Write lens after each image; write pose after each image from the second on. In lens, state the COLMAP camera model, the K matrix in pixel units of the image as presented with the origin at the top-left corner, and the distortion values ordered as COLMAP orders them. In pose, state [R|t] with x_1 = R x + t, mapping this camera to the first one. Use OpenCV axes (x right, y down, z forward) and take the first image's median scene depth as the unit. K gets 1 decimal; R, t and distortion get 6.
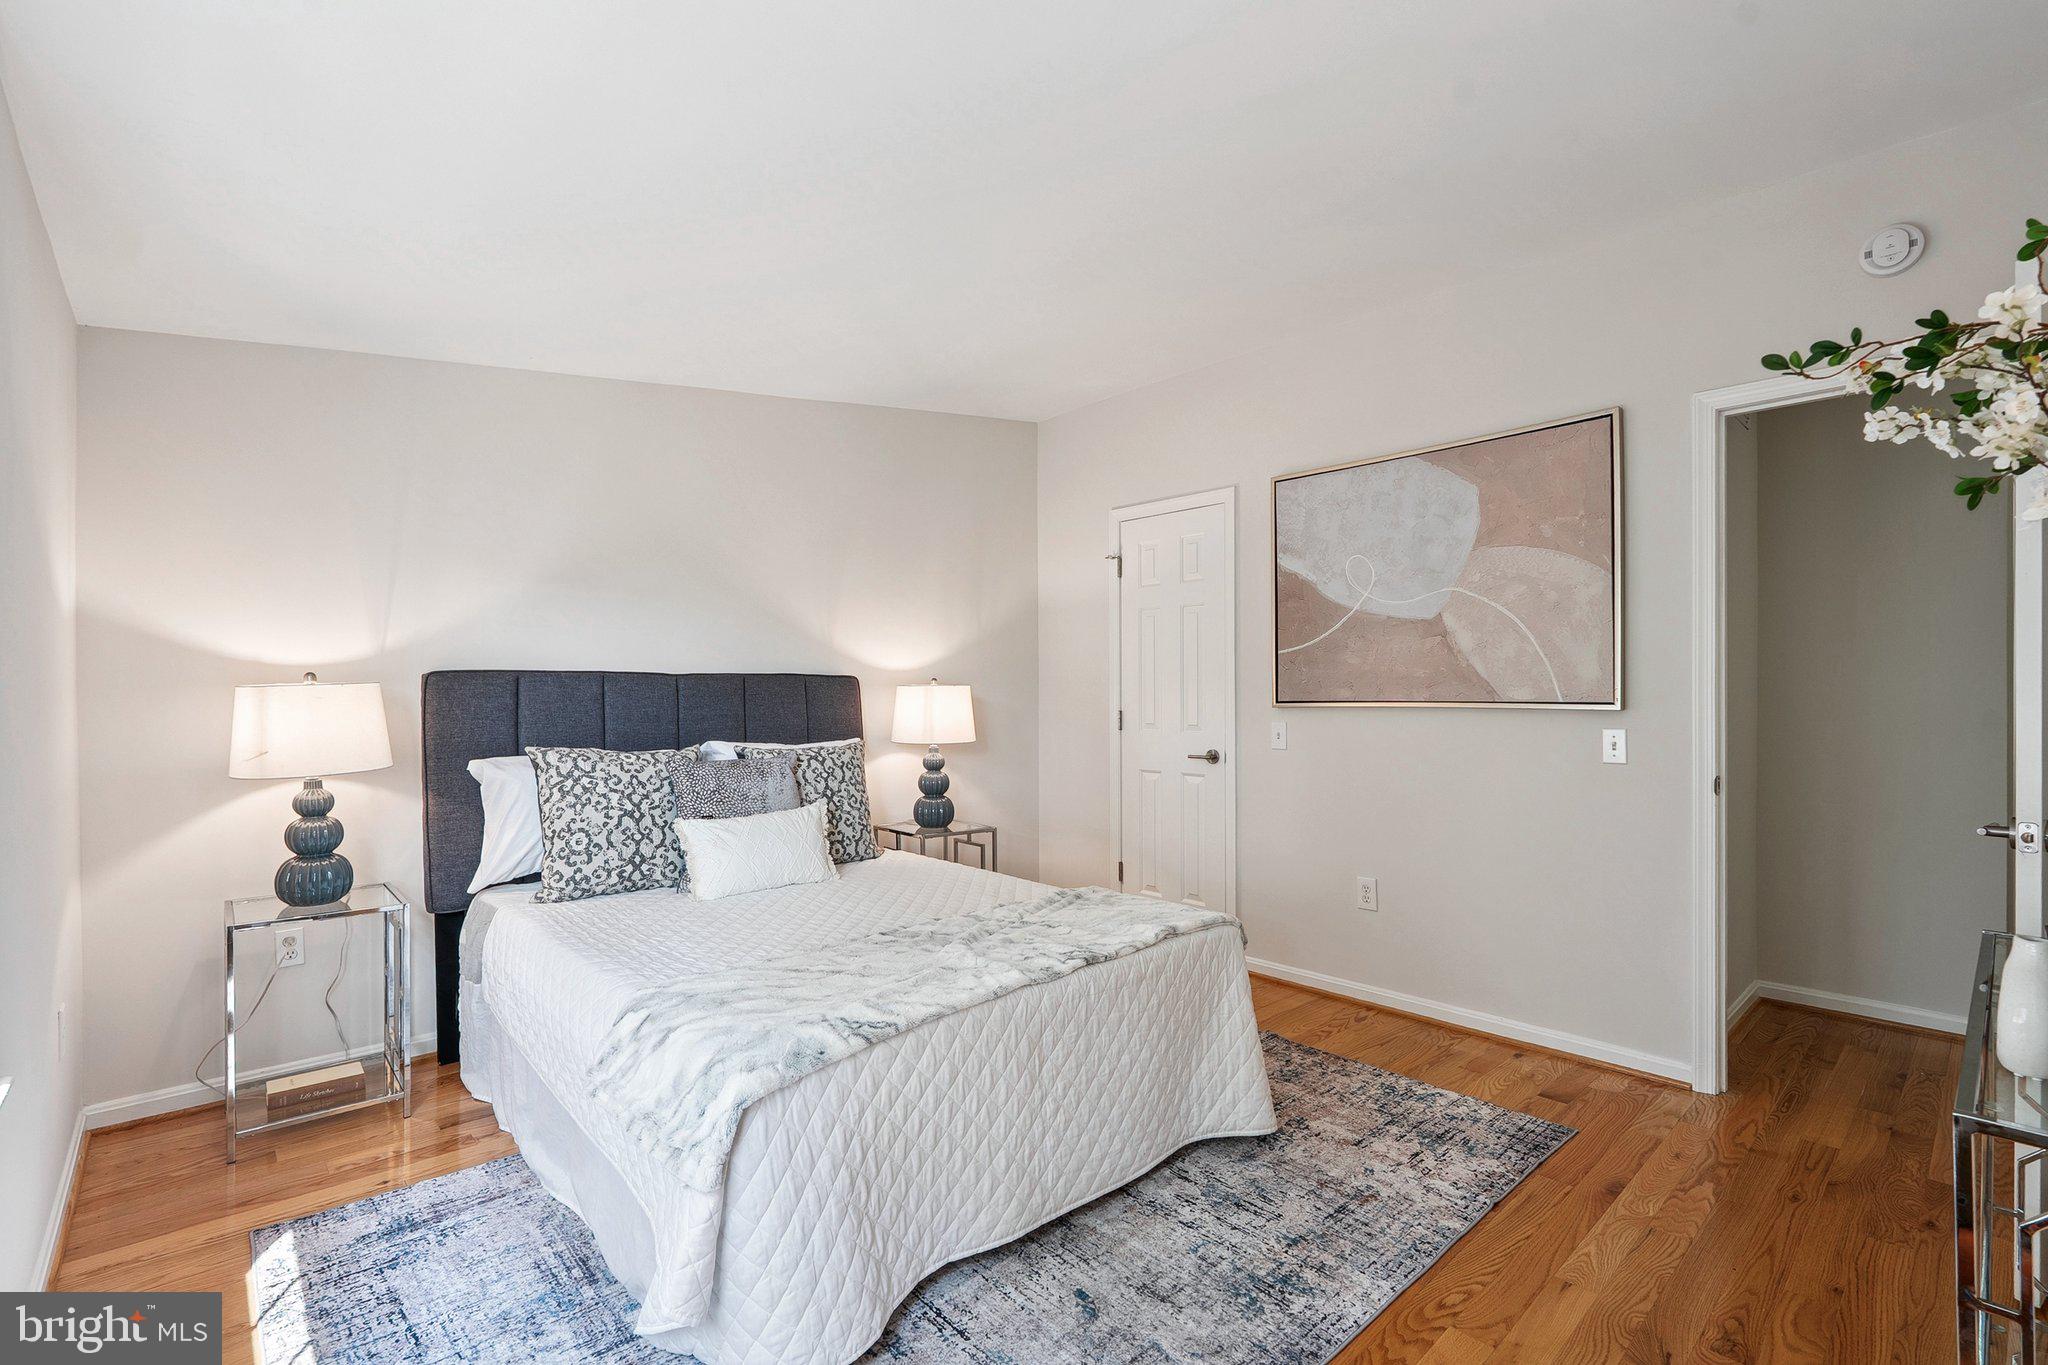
lens RADIAL K [[927.7, 0, 1018.7], [0, 927.7, 692.7], [0, 0, 1]] dist [-0.000568, 0.000295]
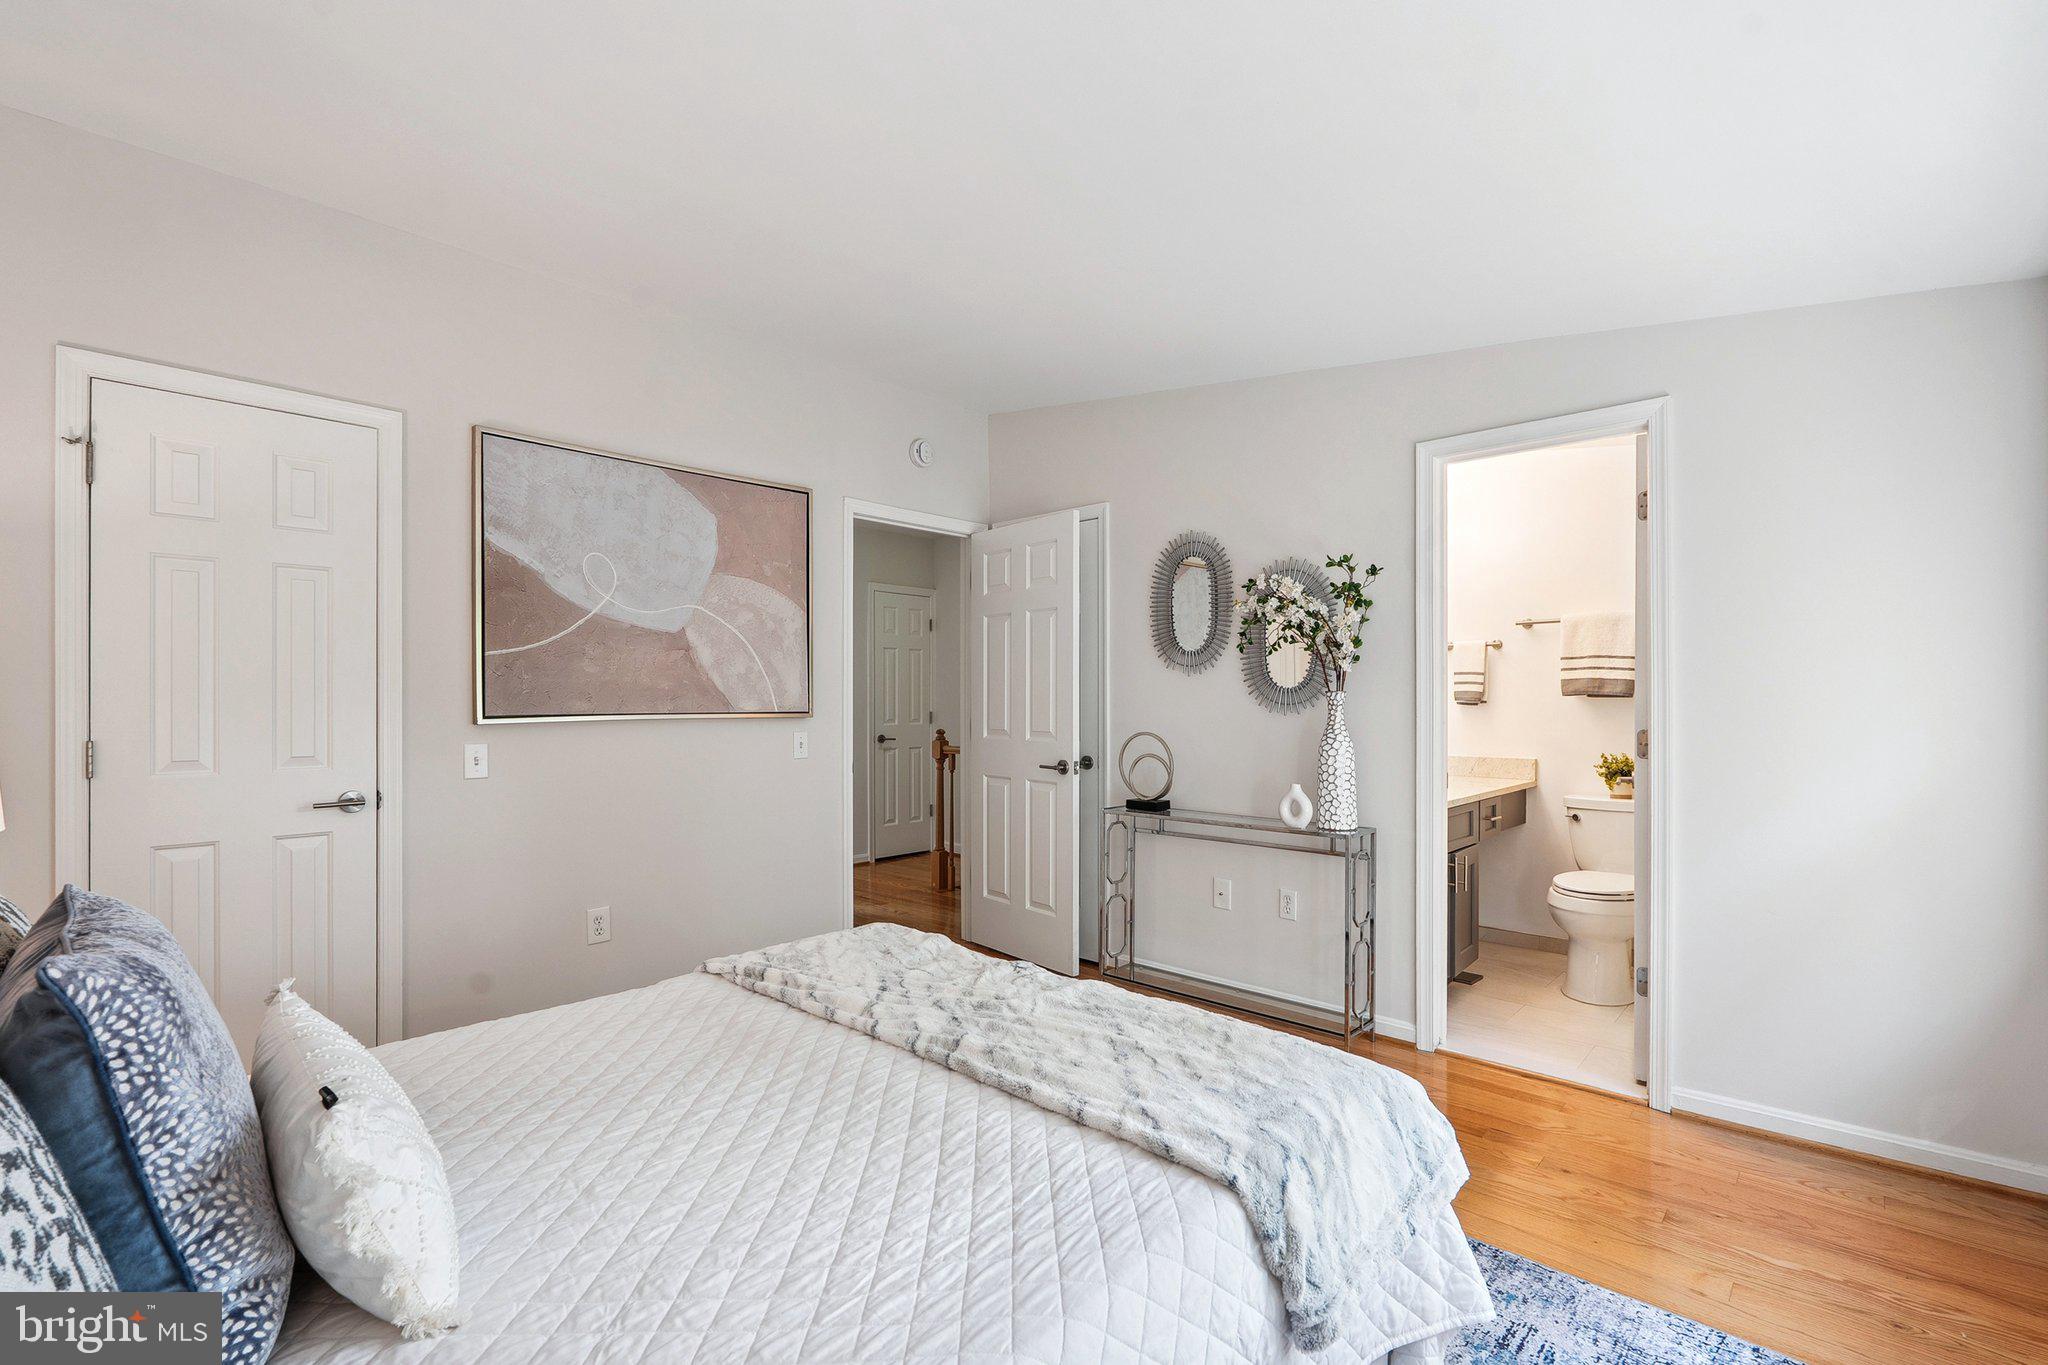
lens RADIAL K [[913.0, 0, 1022.6], [0, 913.0, 693.8], [0, 0, 1]] dist [-0.001996, 0.000218]
pose [[-0.080658, 0.008143, 0.996709, -0.650712], [0.000876, 0.999967, -0.008099, -0.004030], [-0.996741, 0.000220, -0.080662, 0.771810]]
